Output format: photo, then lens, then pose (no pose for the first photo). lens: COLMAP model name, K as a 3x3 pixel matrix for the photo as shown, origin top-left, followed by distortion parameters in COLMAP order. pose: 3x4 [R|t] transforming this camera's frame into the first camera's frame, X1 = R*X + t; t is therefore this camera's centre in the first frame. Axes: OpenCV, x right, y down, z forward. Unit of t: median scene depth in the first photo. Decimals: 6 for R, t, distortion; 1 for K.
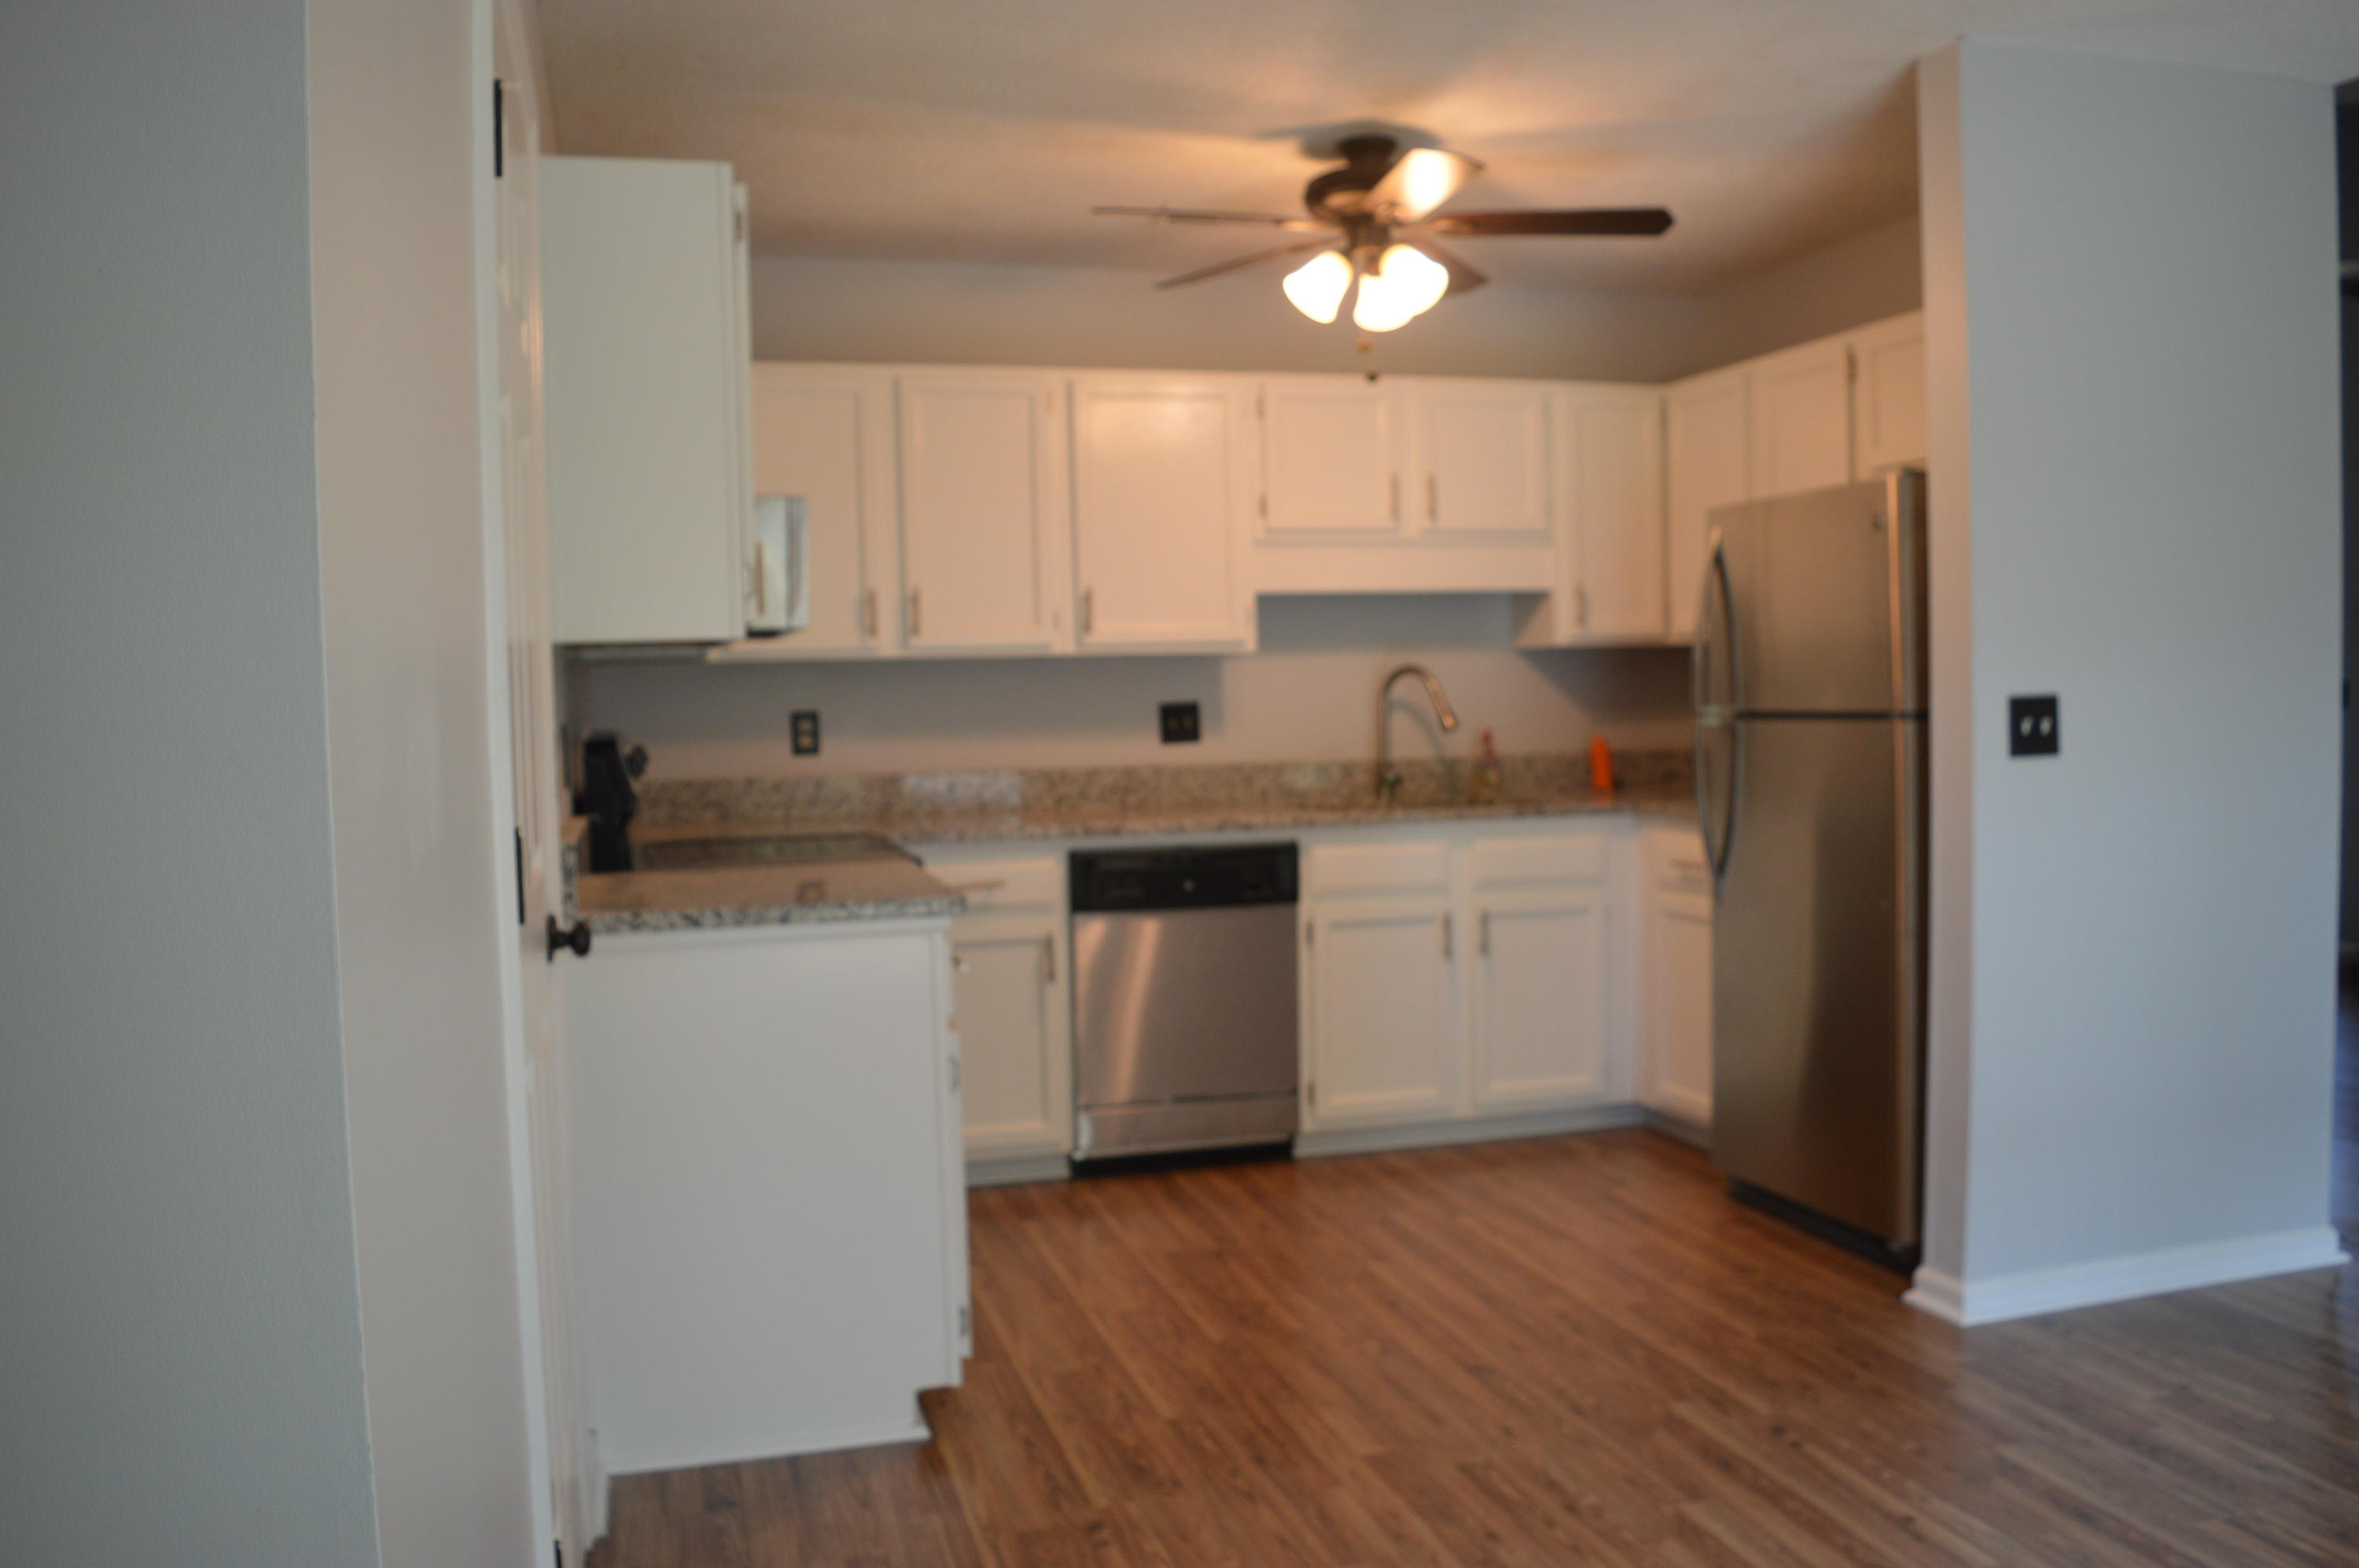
lens RADIAL K [[1868.6, 0, 1179.5], [0, 1868.6, 784.0], [0, 0, 1]] dist [-0.081901, 0.013585]
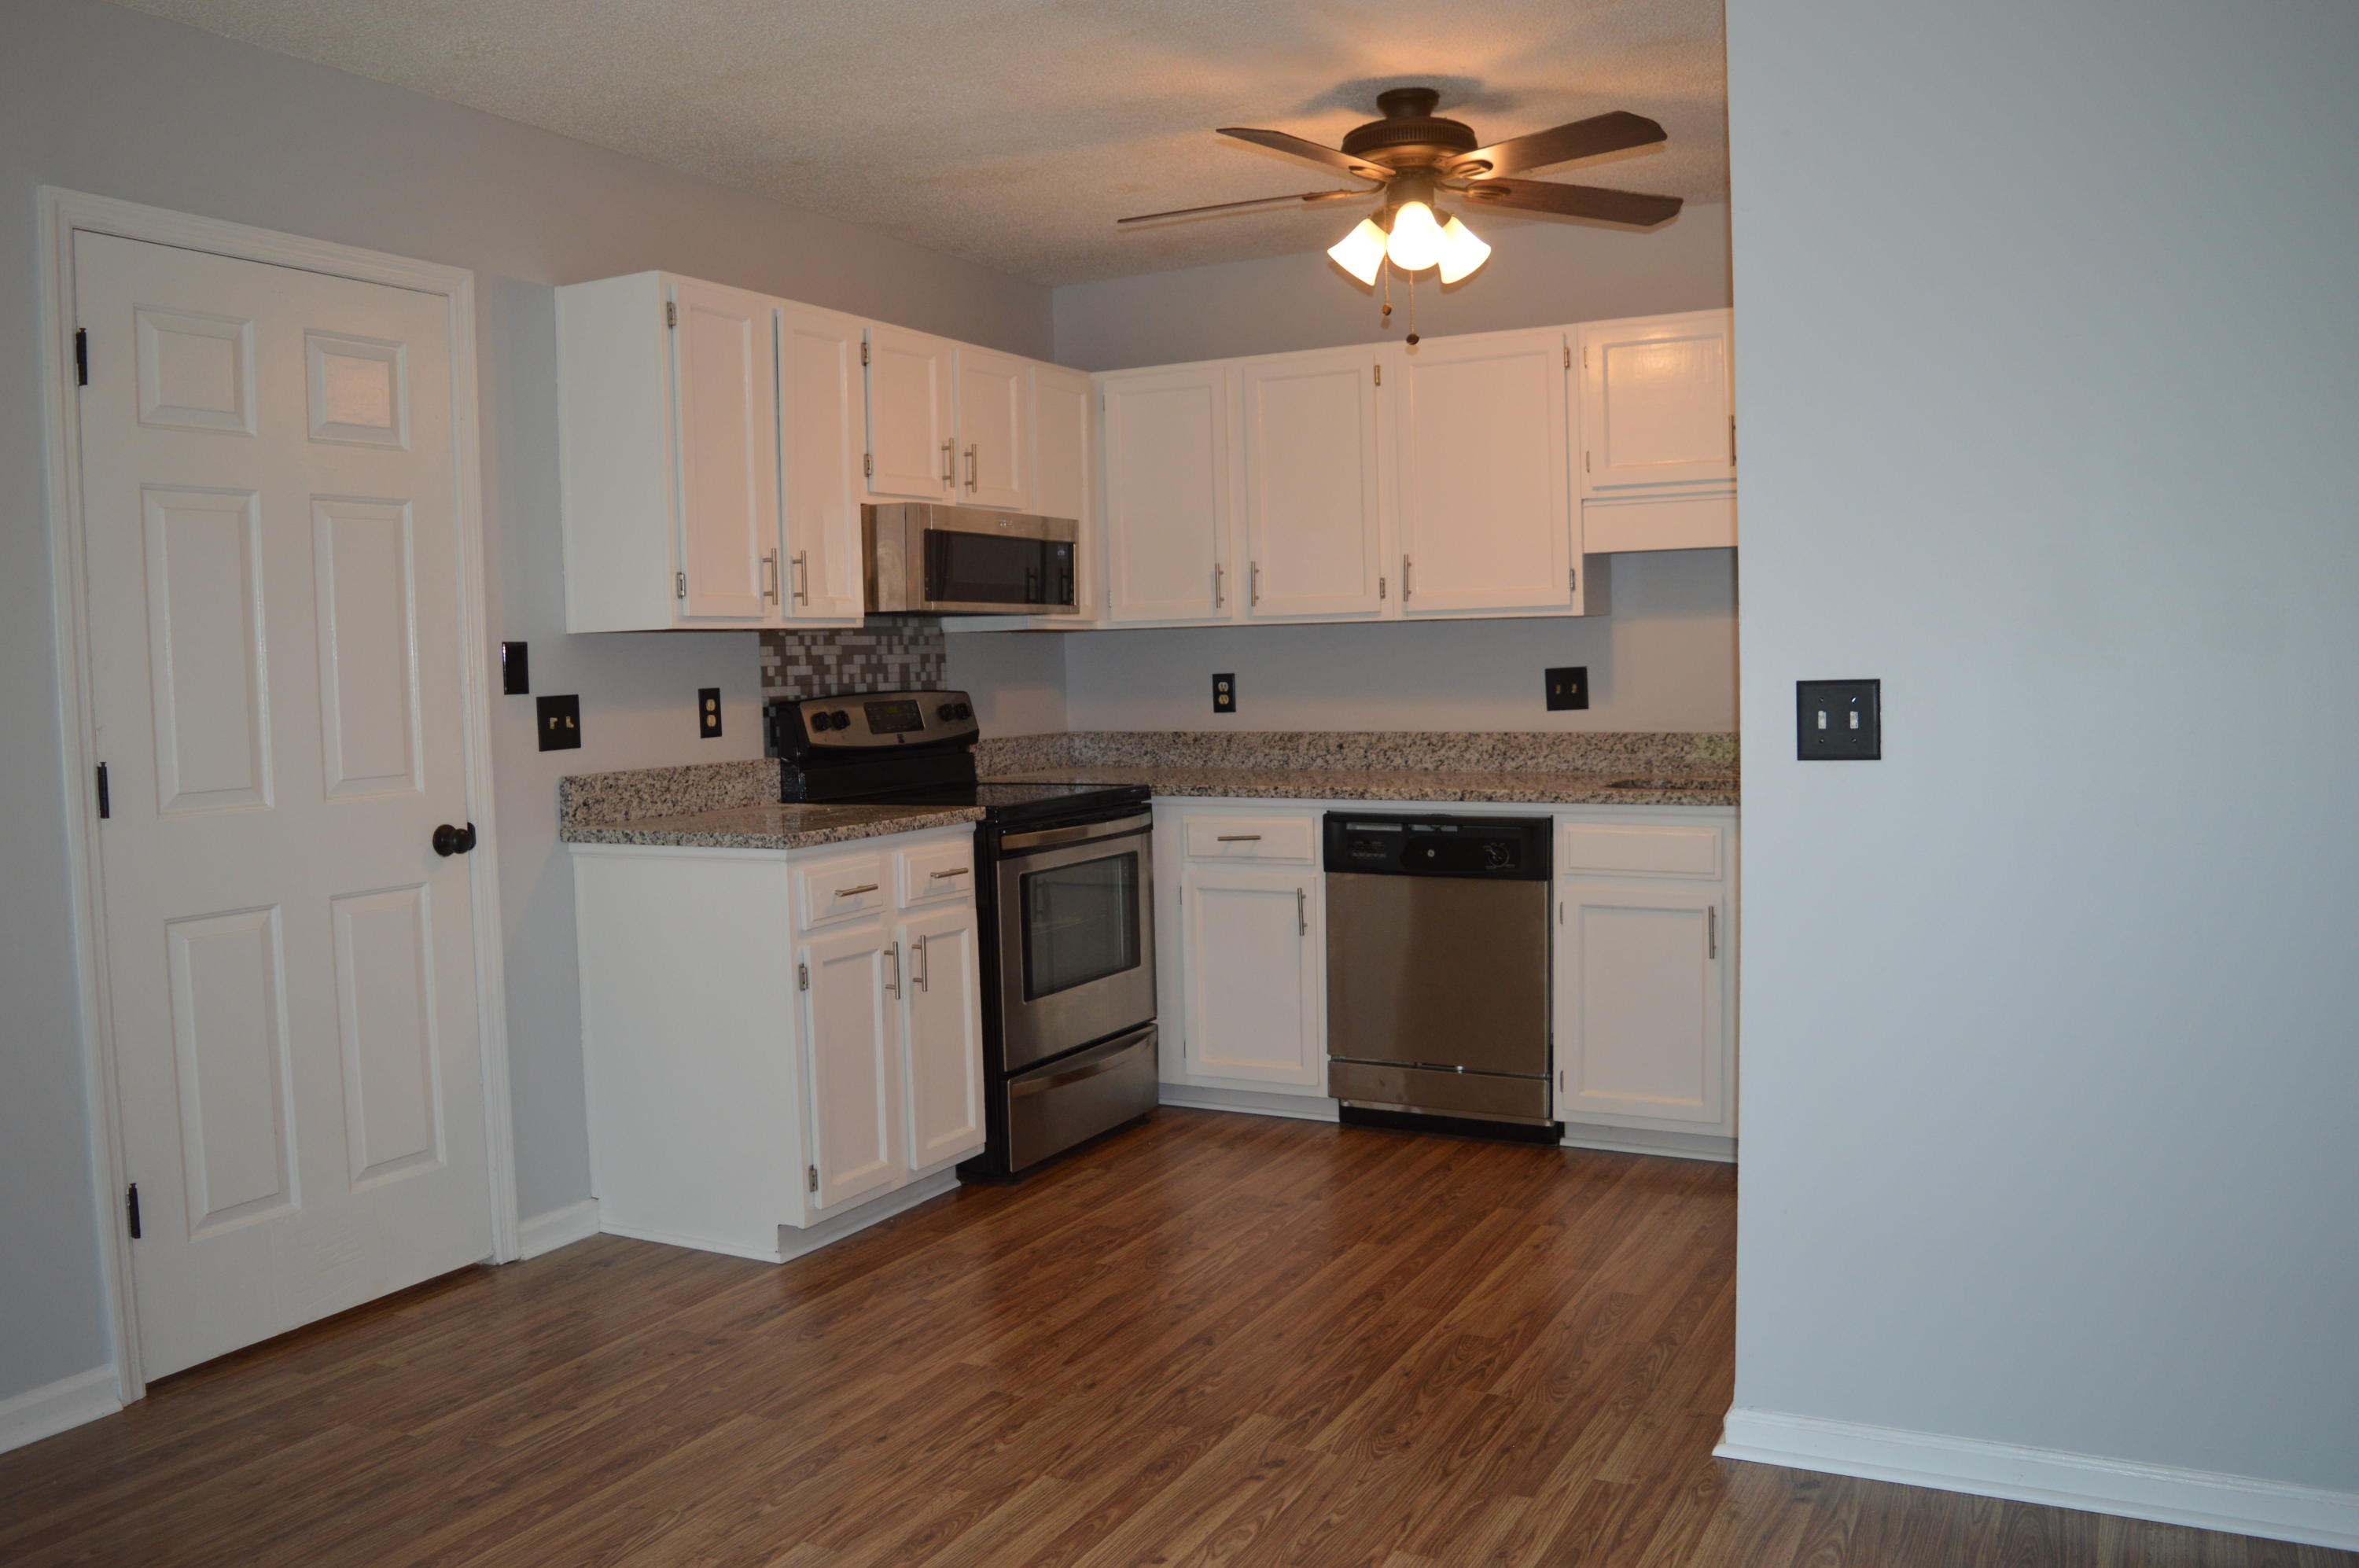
lens RADIAL K [[1868.6, 0, 1179.5], [0, 1868.6, 784.0], [0, 0, 1]] dist [-0.081901, 0.013585]
pose [[0.721090, 0.050886, -0.690970, 0.608210], [-0.027979, 0.998624, 0.044345, -0.023563], [0.692276, -0.012644, 0.721522, 0.188689]]
